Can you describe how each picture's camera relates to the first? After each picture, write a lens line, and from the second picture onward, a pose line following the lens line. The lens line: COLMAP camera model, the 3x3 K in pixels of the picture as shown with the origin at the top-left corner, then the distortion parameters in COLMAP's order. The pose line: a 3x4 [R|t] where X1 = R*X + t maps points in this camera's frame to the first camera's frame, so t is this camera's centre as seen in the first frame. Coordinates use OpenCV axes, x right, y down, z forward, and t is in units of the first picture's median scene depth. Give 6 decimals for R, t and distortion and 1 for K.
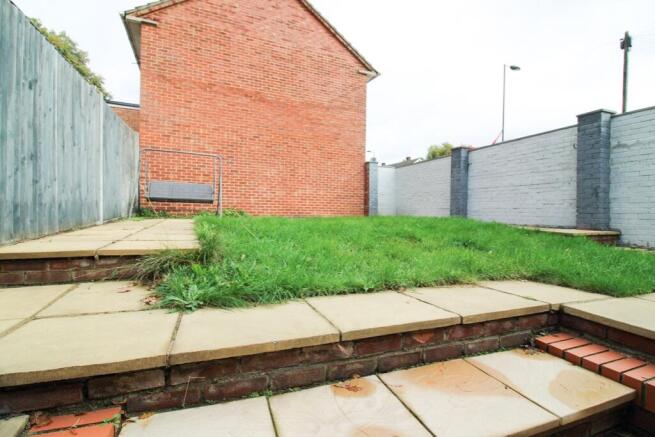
lens RADIAL K [[304.3, 0, 327.3], [0, 304.3, 215.0], [0, 0, 1]] dist [0.000544, -0.012379]
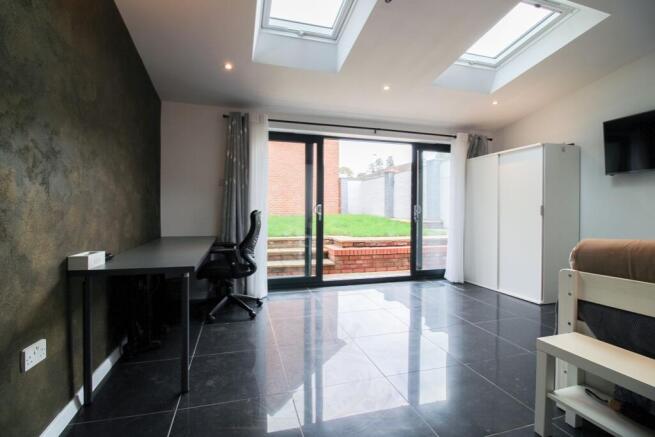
lens RADIAL K [[304.3, 0, 327.3], [0, 304.3, 215.0], [0, 0, 1]] dist [0.000544, -0.012379]
pose [[0.997906, -0.010795, -0.063767, 0.189821], [0.011088, 0.999930, 0.004239, -0.001297], [0.063716, -0.004937, 0.997956, -0.565314]]
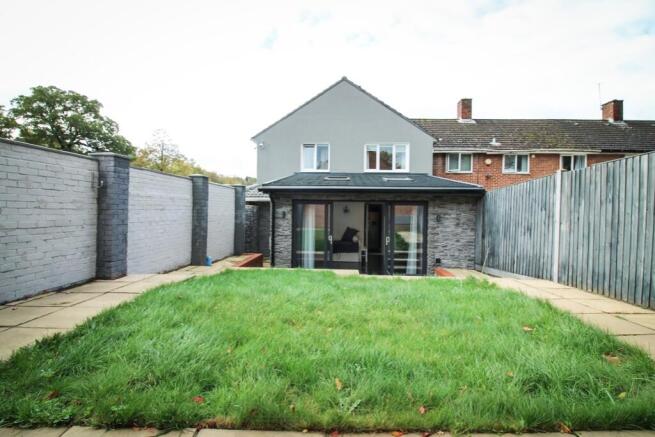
lens RADIAL K [[321.7, 0, 327.1], [0, 321.7, 212.5], [0, 0, 1]] dist [0.001572, -0.014545]
pose [[-0.922554, -0.033128, 0.384442, -0.079123], [-0.026615, 0.999398, 0.022251, -0.112680], [-0.384948, 0.010296, -0.922881, 0.961088]]
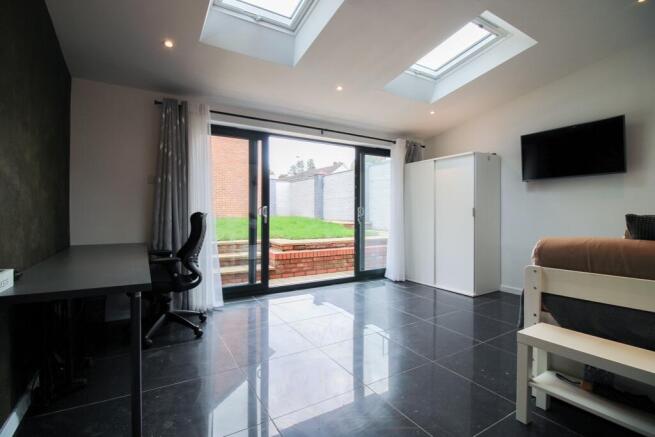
lens RADIAL K [[304.3, 0, 327.3], [0, 304.3, 215.0], [0, 0, 1]] dist [0.000544, -0.012379]
pose [[0.981119, -0.015065, 0.192818, 0.148697], [0.015035, 0.999886, 0.001621, -0.002151], [-0.192820, 0.001308, 0.981233, -0.544549]]
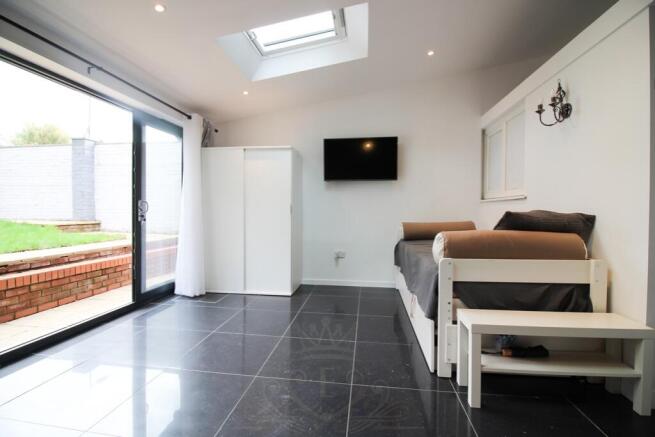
lens RADIAL K [[304.3, 0, 327.3], [0, 304.3, 215.0], [0, 0, 1]] dist [0.000544, -0.012379]
pose [[0.462120, -0.026067, 0.886434, 0.083941], [0.007722, 0.999648, 0.025370, -0.003975], [-0.886784, -0.004879, 0.462159, -0.391019]]
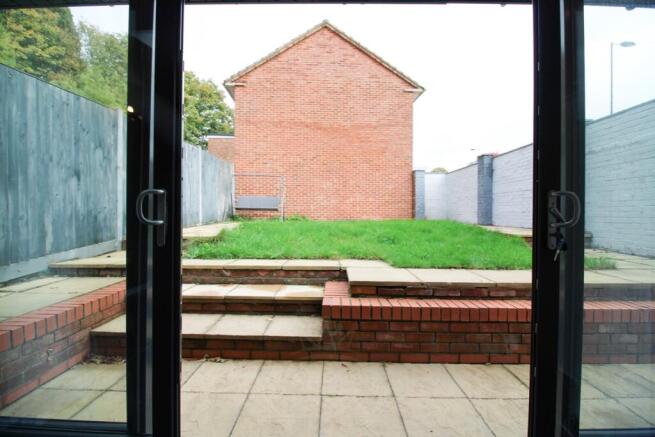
lens RADIAL K [[304.3, 0, 327.3], [0, 304.3, 215.0], [0, 0, 1]] dist [0.000544, -0.012379]
pose [[0.935098, -0.009395, -0.354265, 0.266674], [0.005861, 0.999922, -0.011047, -0.002844], [0.354341, 0.008254, 0.935080, -0.169444]]
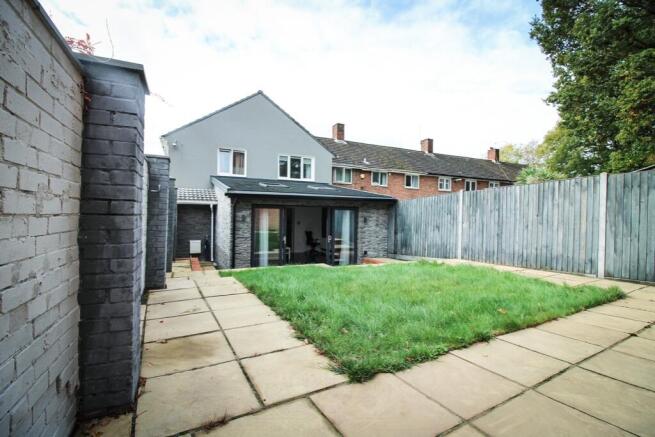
lens RADIAL K [[304.3, 0, 327.3], [0, 304.3, 215.0], [0, 0, 1]] dist [0.000544, -0.012379]
pose [[-0.993353, -0.033263, -0.110201, 0.276803], [-0.034399, 0.999373, 0.008428, -0.108377], [0.109852, 0.012163, -0.993874, 1.121291]]
